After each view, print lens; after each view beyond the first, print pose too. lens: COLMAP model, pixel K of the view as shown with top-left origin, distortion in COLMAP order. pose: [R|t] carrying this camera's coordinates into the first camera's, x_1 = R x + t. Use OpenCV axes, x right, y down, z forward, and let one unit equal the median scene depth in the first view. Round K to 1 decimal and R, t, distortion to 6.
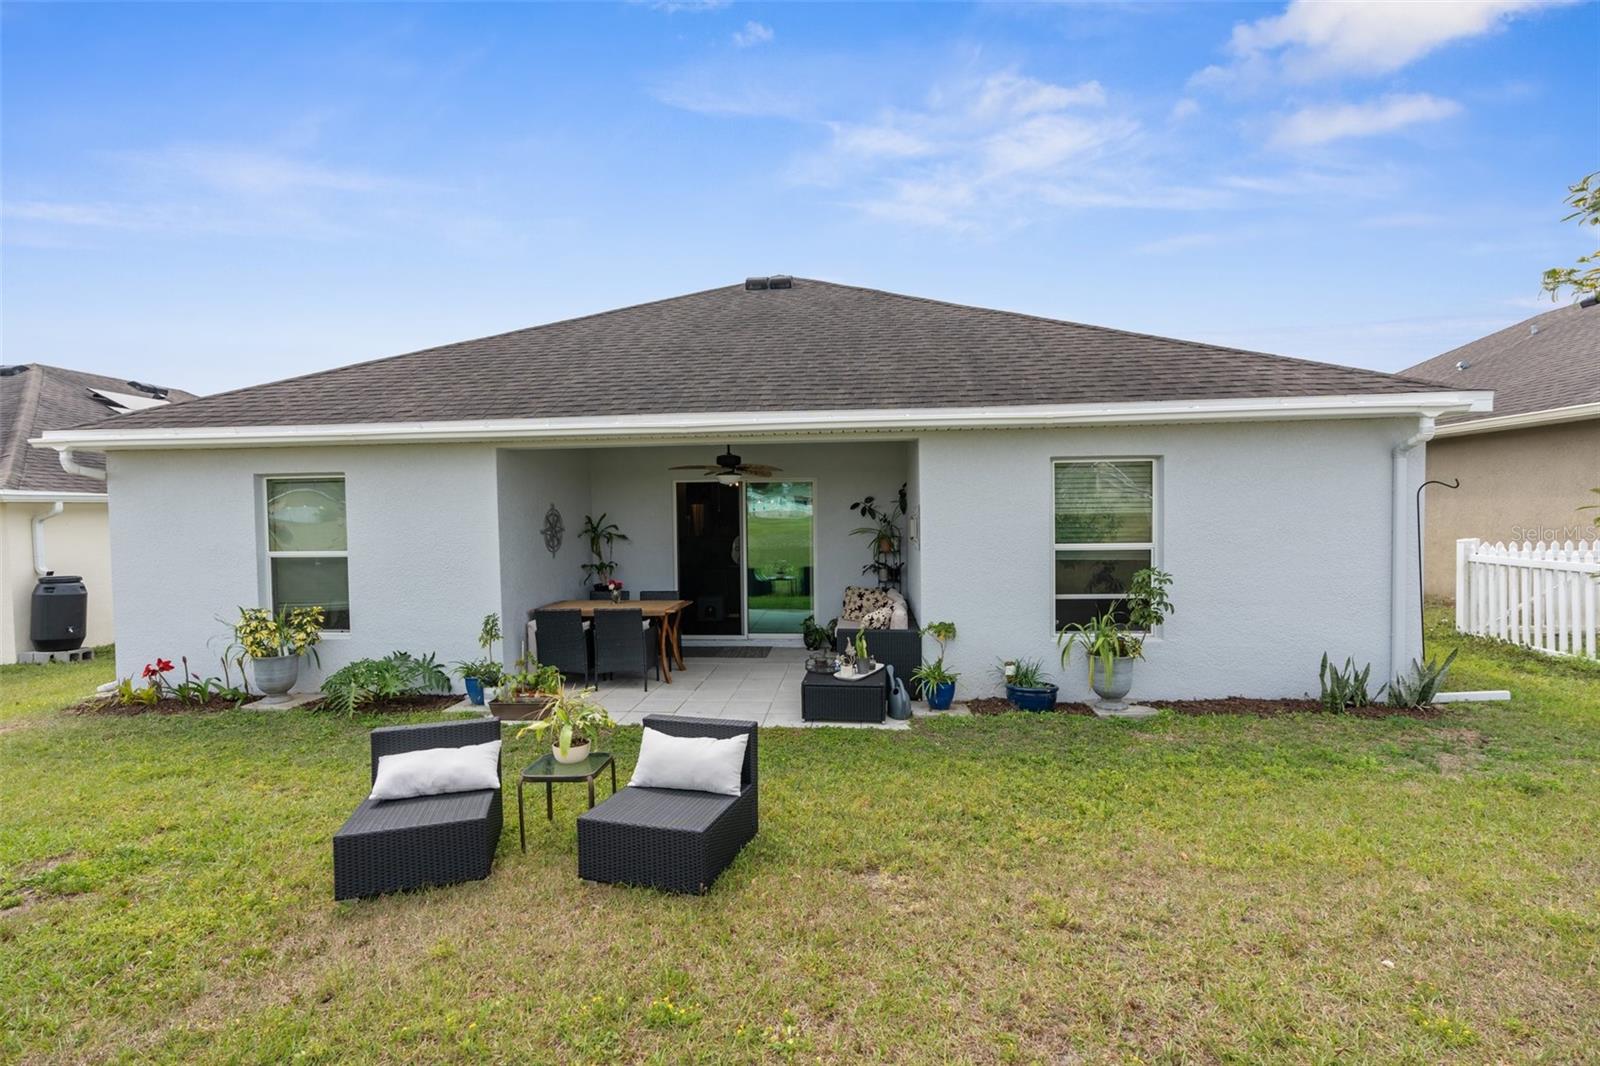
lens RADIAL K [[733.4, 0, 796.0], [0, 733.4, 540.2], [0, 0, 1]] dist [-0.004260, 0.000465]
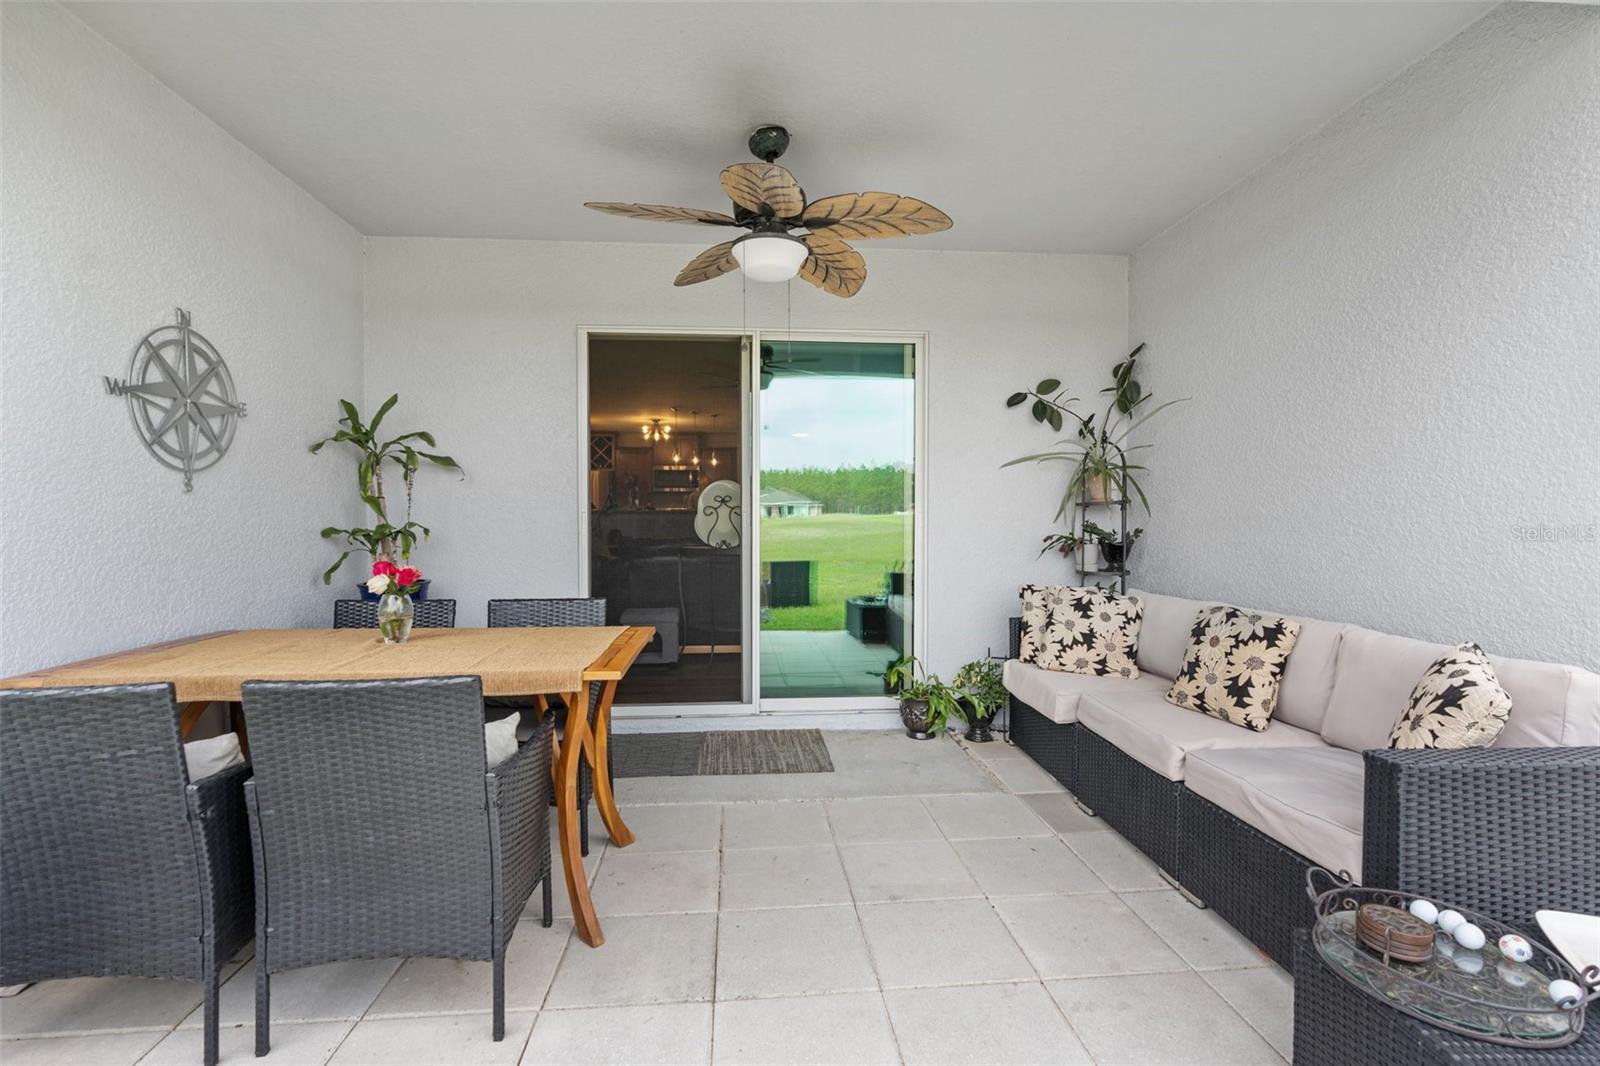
lens RADIAL K [[733.4, 0, 796.0], [0, 733.4, 540.2], [0, 0, 1]] dist [-0.004260, 0.000465]
pose [[0.985874, 0.006174, 0.167376, -0.121124], [-0.003733, 0.999882, -0.014899, 0.043790], [-0.167449, 0.014064, 0.985780, 0.603496]]
